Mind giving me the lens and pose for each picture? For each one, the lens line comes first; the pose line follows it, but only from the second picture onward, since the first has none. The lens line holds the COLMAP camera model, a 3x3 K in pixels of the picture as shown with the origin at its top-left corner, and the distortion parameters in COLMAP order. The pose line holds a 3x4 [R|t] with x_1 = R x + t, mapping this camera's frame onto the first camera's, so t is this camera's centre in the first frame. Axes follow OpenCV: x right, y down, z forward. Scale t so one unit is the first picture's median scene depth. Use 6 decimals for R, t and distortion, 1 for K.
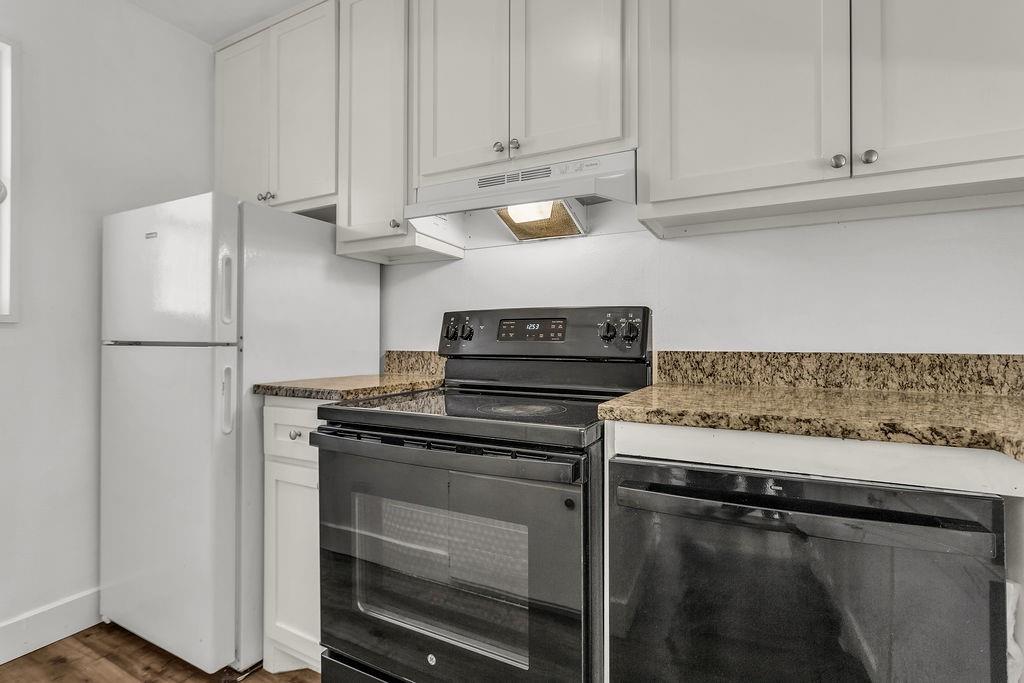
lens RADIAL K [[485.4, 0, 510.7], [0, 485.4, 337.5], [0, 0, 1]] dist [-0.003452, 0.000207]
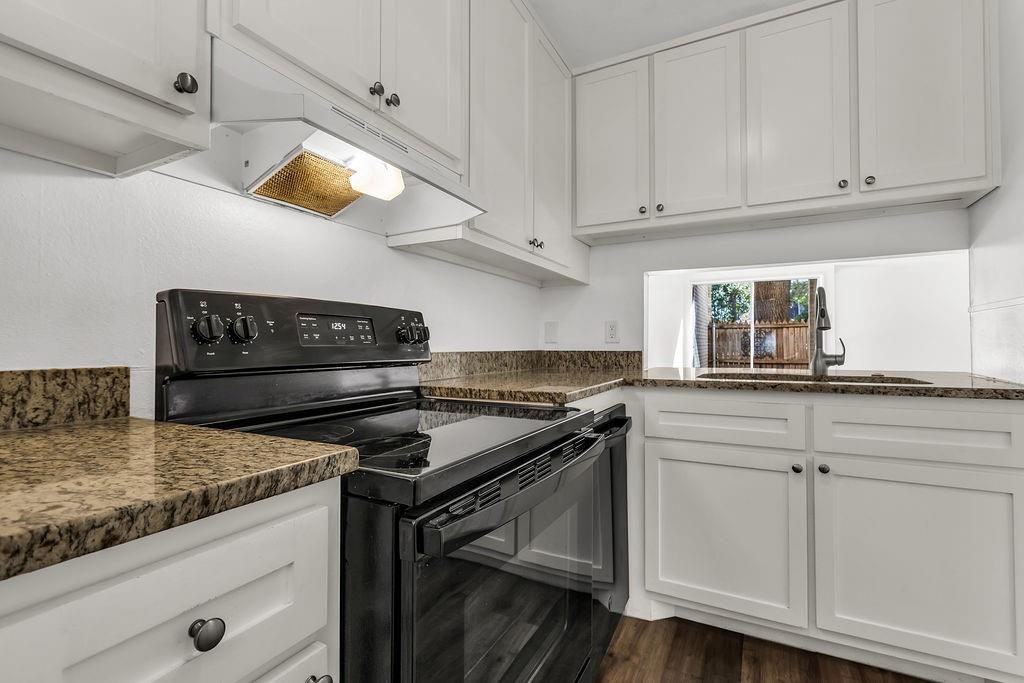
lens RADIAL K [[477.8, 0, 510.3], [0, 477.8, 339.8], [0, 0, 1]] dist [0.001544, -0.000581]
pose [[-0.001034, 0.008363, 0.999964, -0.814489], [-0.005107, 0.999952, -0.008368, 0.004853], [-0.999986, -0.005116, -0.000991, 0.837930]]
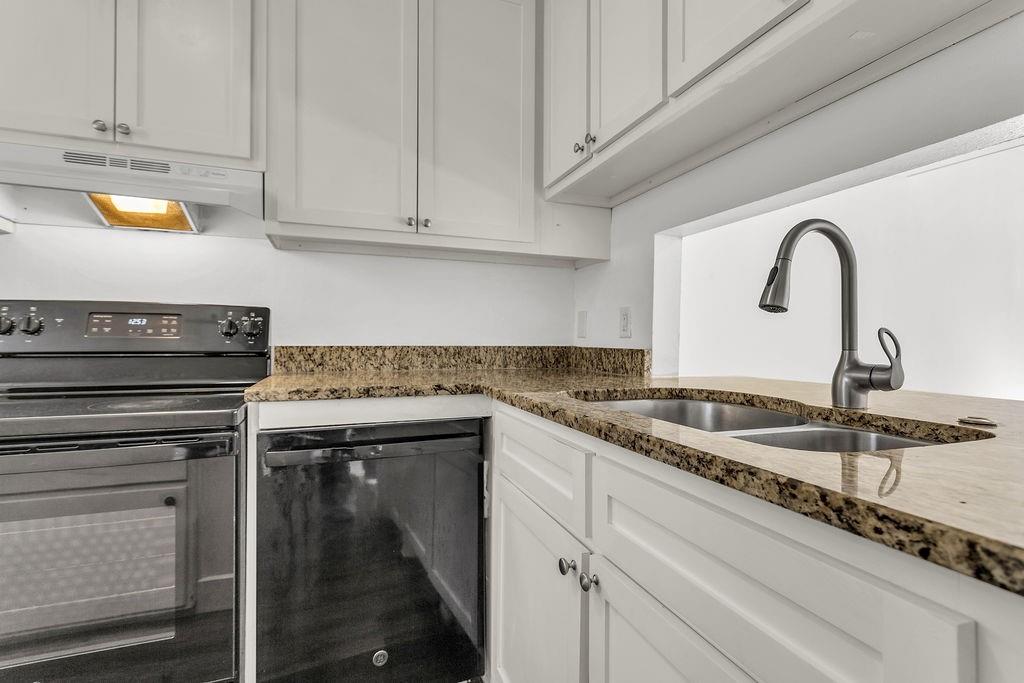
lens RADIAL K [[479.9, 0, 510.3], [0, 479.9, 339.6], [0, 0, 1]] dist [0.001702, 0.000296]
pose [[0.668445, 0.001514, 0.743760, -0.191916], [-0.010365, 0.999920, 0.007280, -0.001410], [-0.743689, -0.012576, 0.668407, -0.204166]]
